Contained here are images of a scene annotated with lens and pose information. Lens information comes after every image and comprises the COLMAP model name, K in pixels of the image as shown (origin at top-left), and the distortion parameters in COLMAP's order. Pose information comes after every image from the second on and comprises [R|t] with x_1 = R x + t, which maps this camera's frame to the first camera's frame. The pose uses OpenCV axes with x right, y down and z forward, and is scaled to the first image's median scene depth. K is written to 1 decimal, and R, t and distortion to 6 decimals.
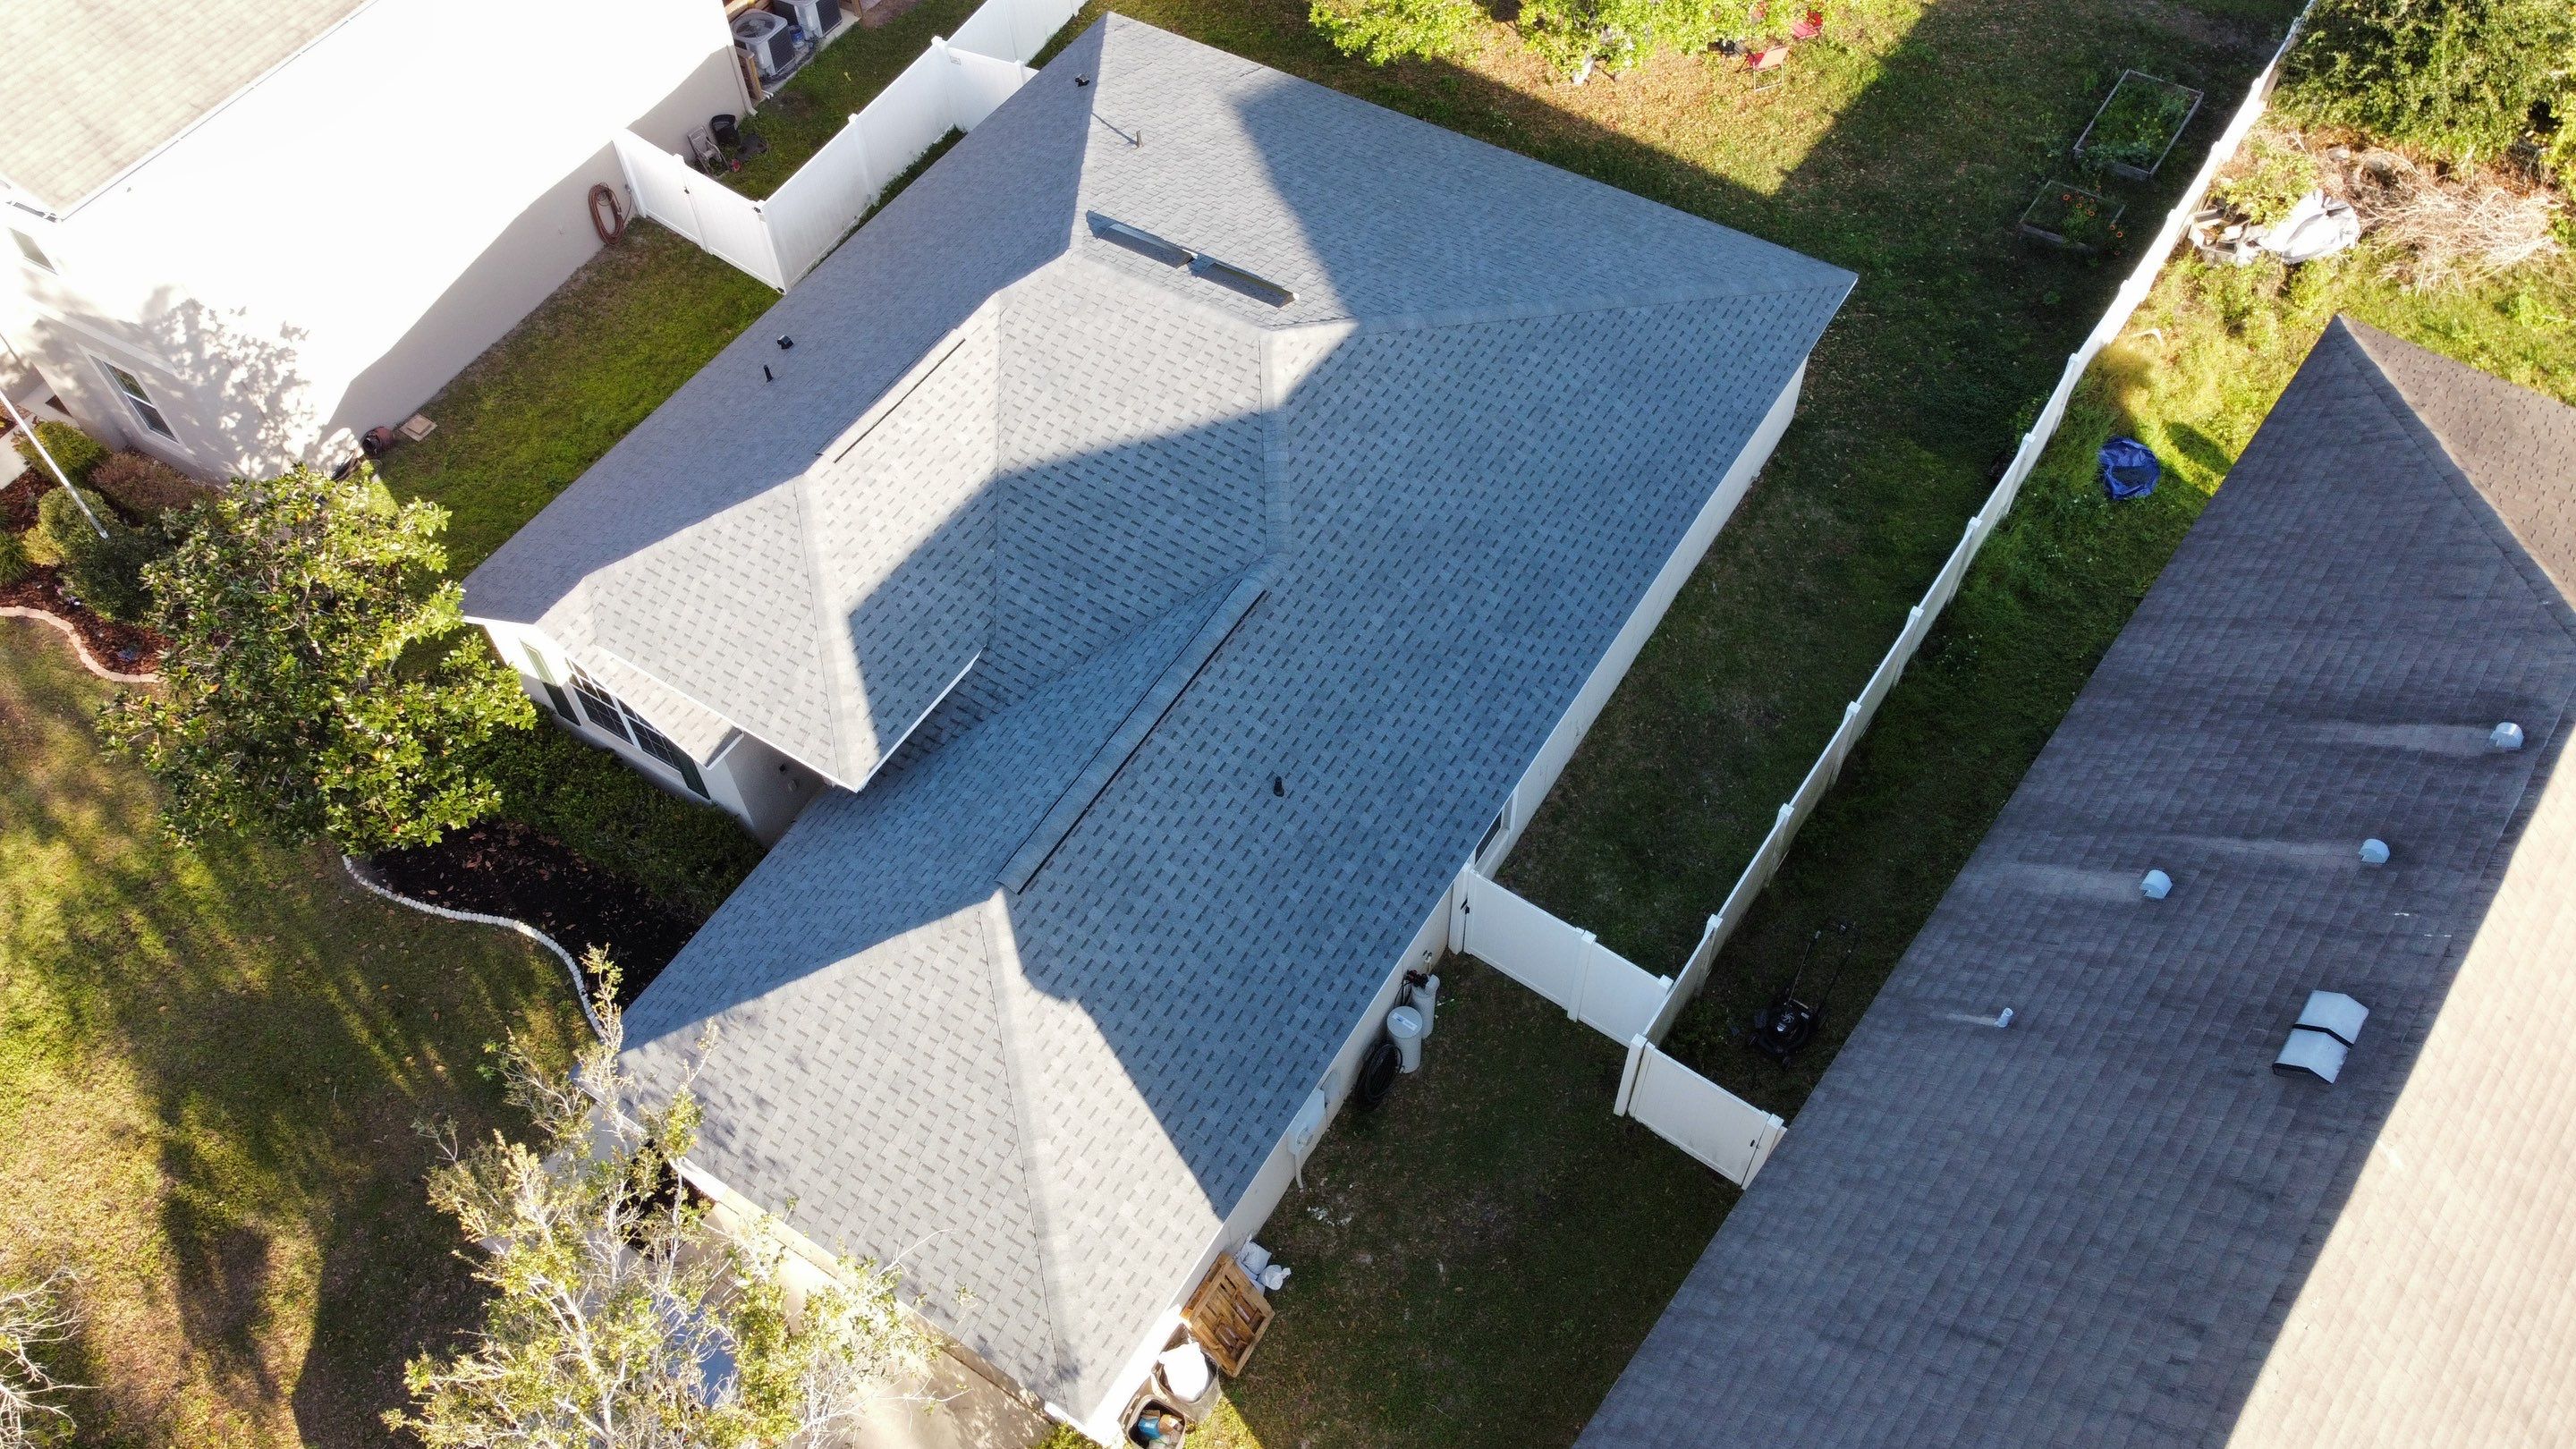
lens RADIAL K [[1994.5, 0, 1255.5], [0, 1994.5, 665.3], [0, 0, 1]] dist [-0.006613, -0.000810]
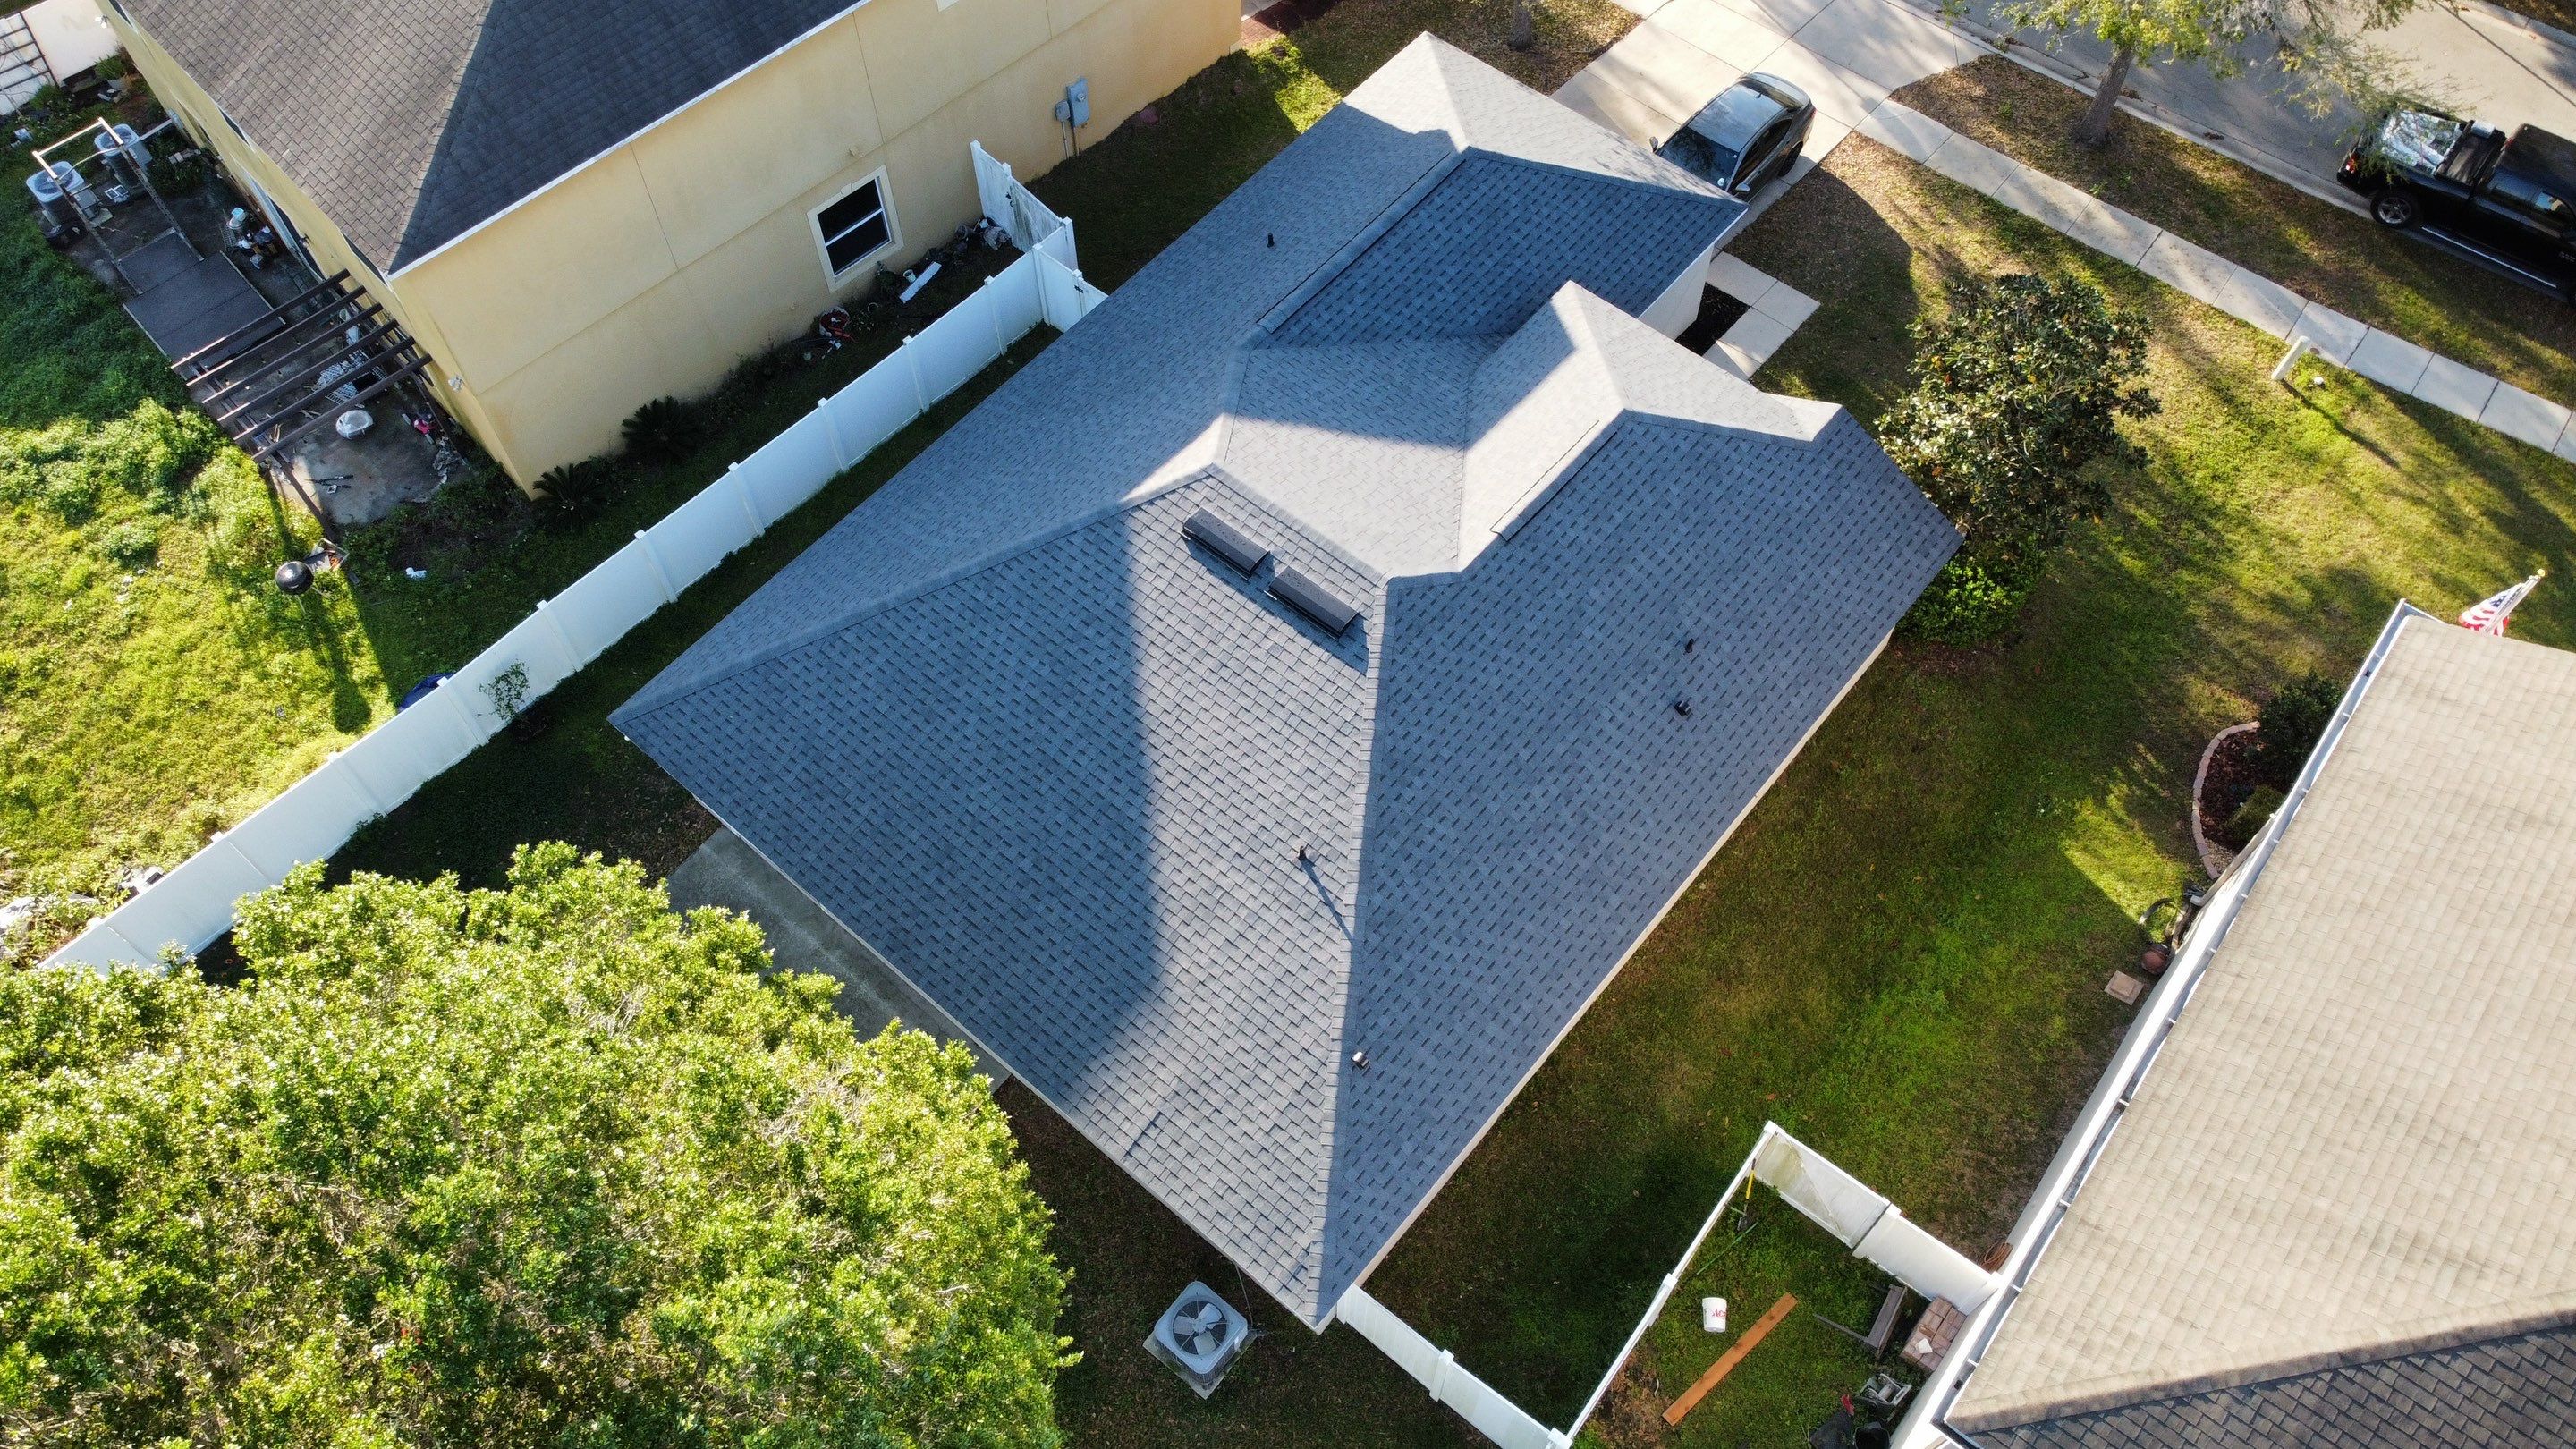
lens RADIAL K [[1965.8, 0, 1247.1], [0, 1965.8, 686.7], [0, 0, 1]] dist [0.002660, -0.010354]
pose [[-0.988000, -0.086375, 0.128044, -0.162597], [0.149436, -0.325003, 0.933832, -1.232519], [-0.039045, 0.941760, 0.334010, 0.743495]]
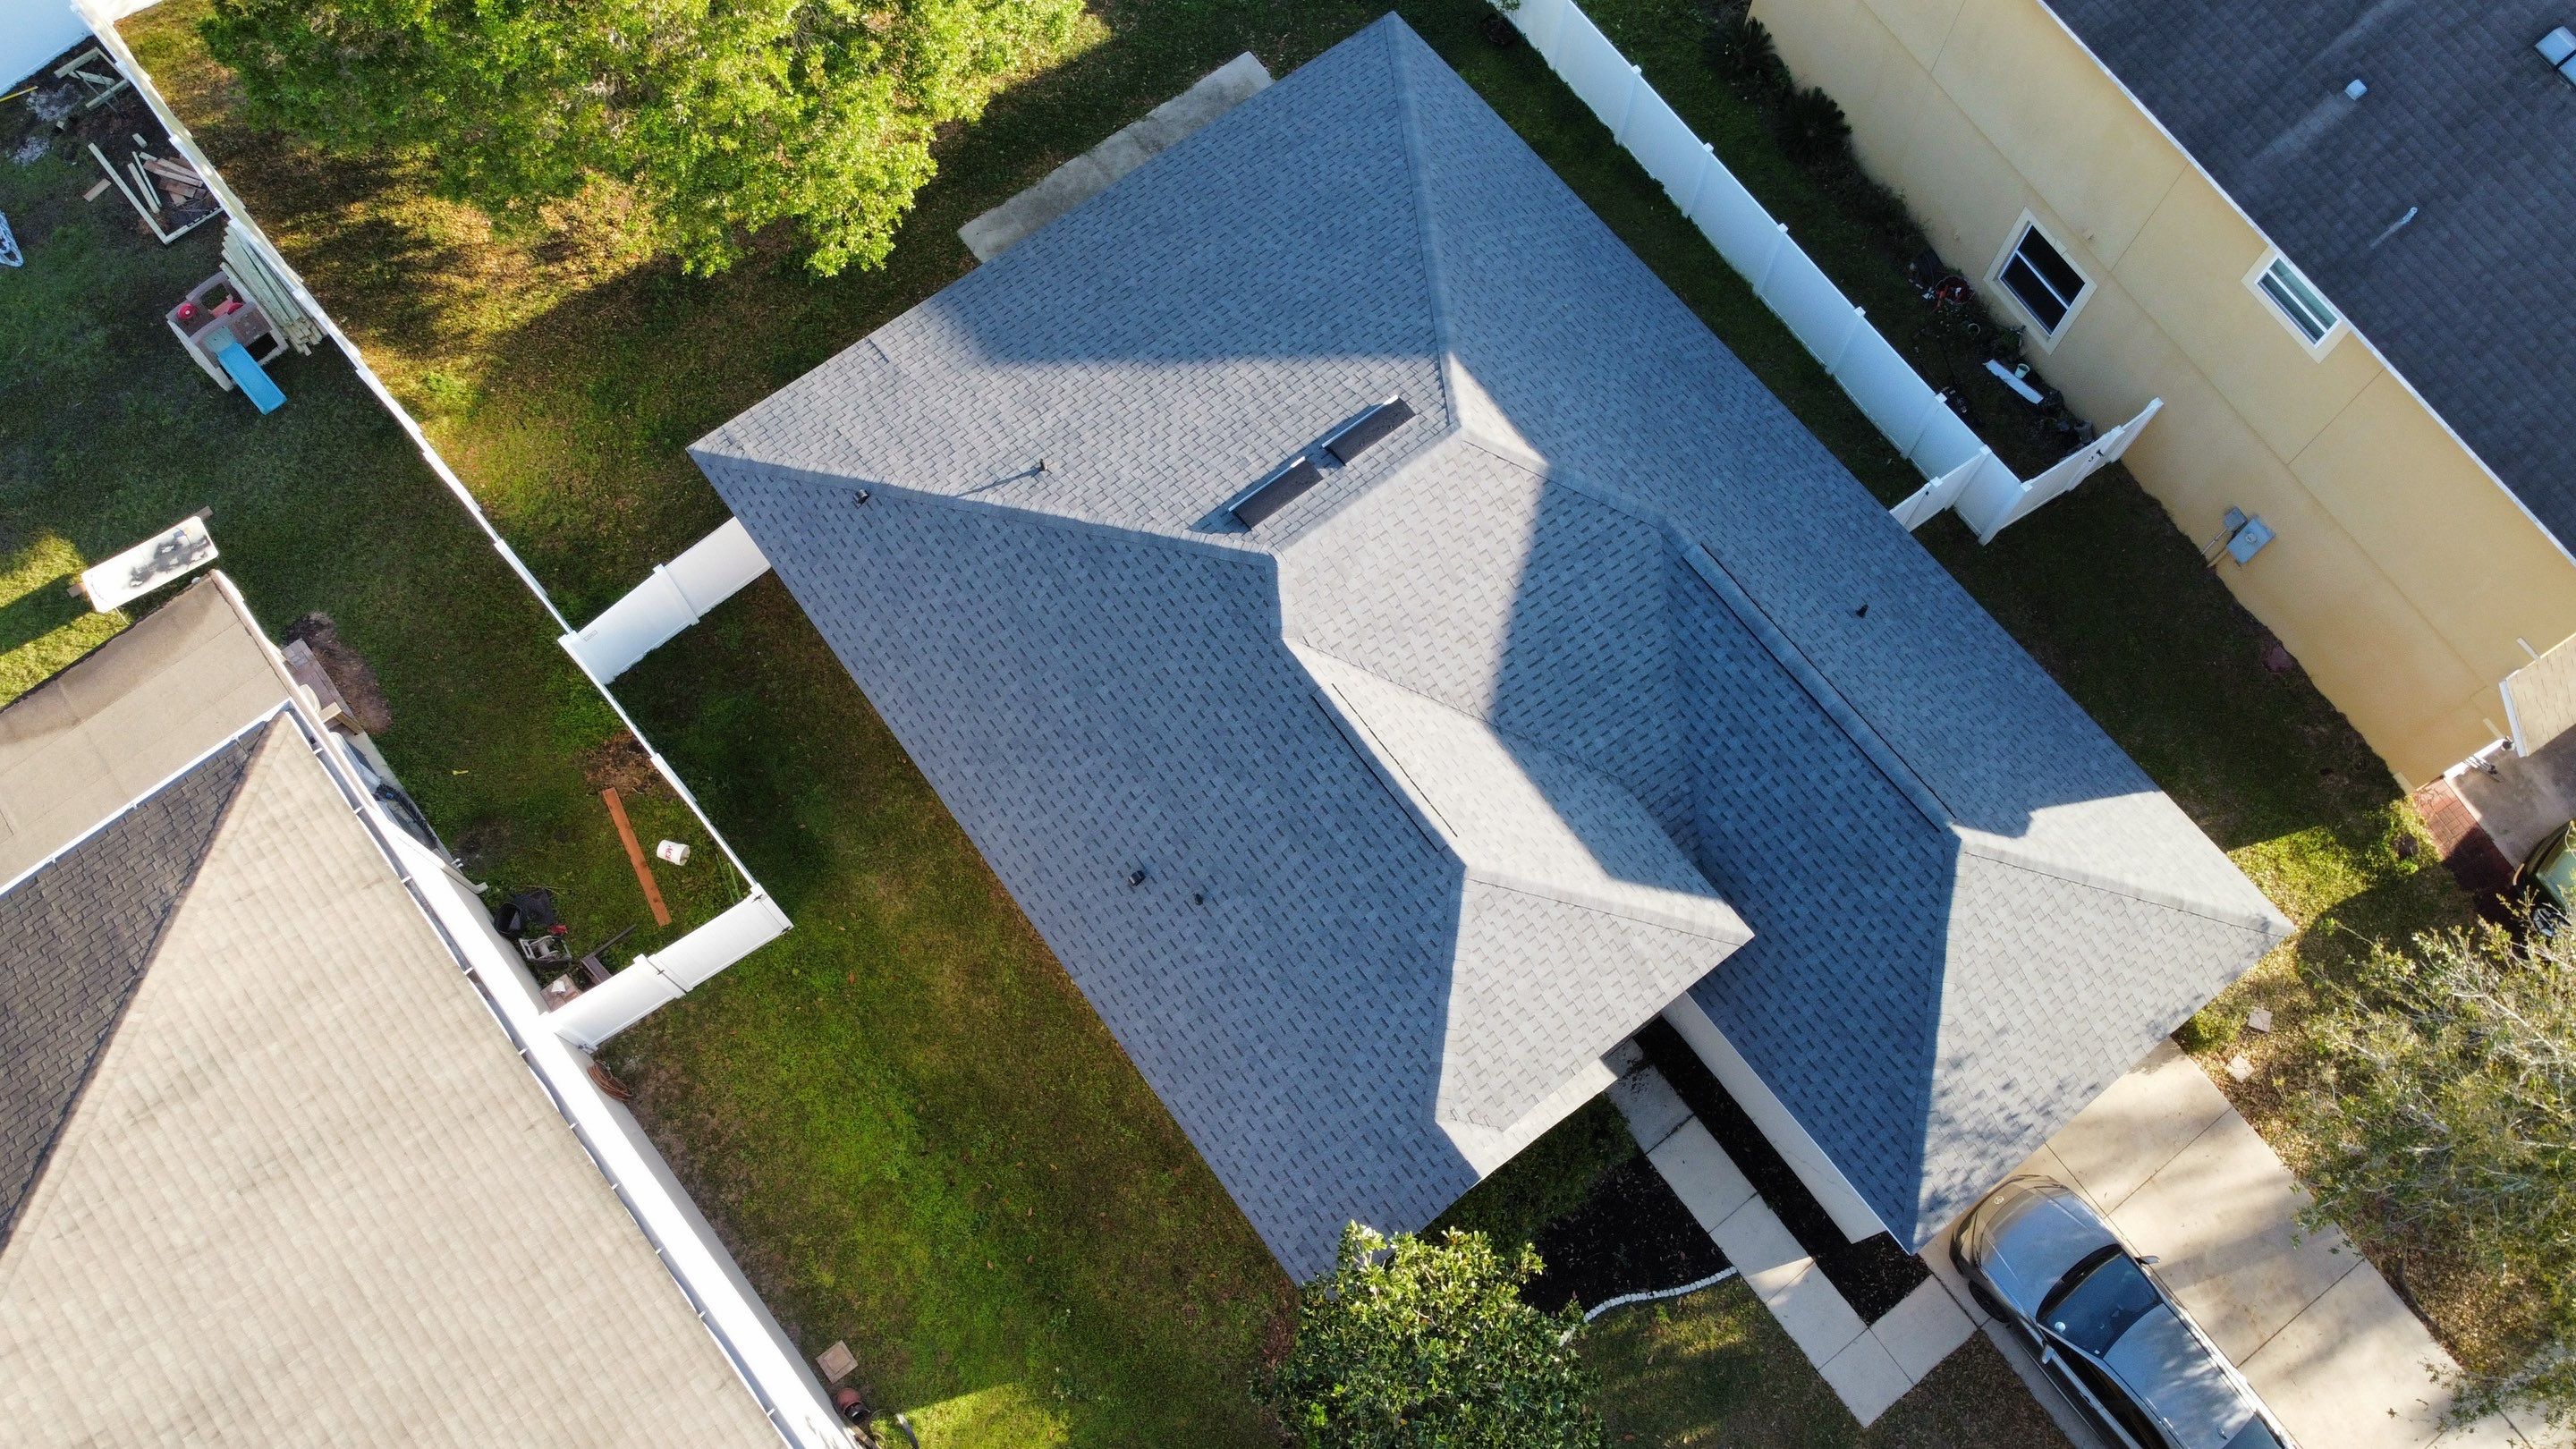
lens RADIAL K [[1969.5, 0, 1250.9], [0, 1969.5, 683.6], [0, 0, 1]] dist [0.013501, -0.047317]
pose [[0.349098, -0.854322, 0.385051, -0.552160], [0.734964, 0.504530, 0.453075, -0.655829], [-0.581341, 0.124831, 0.804027, 0.232002]]
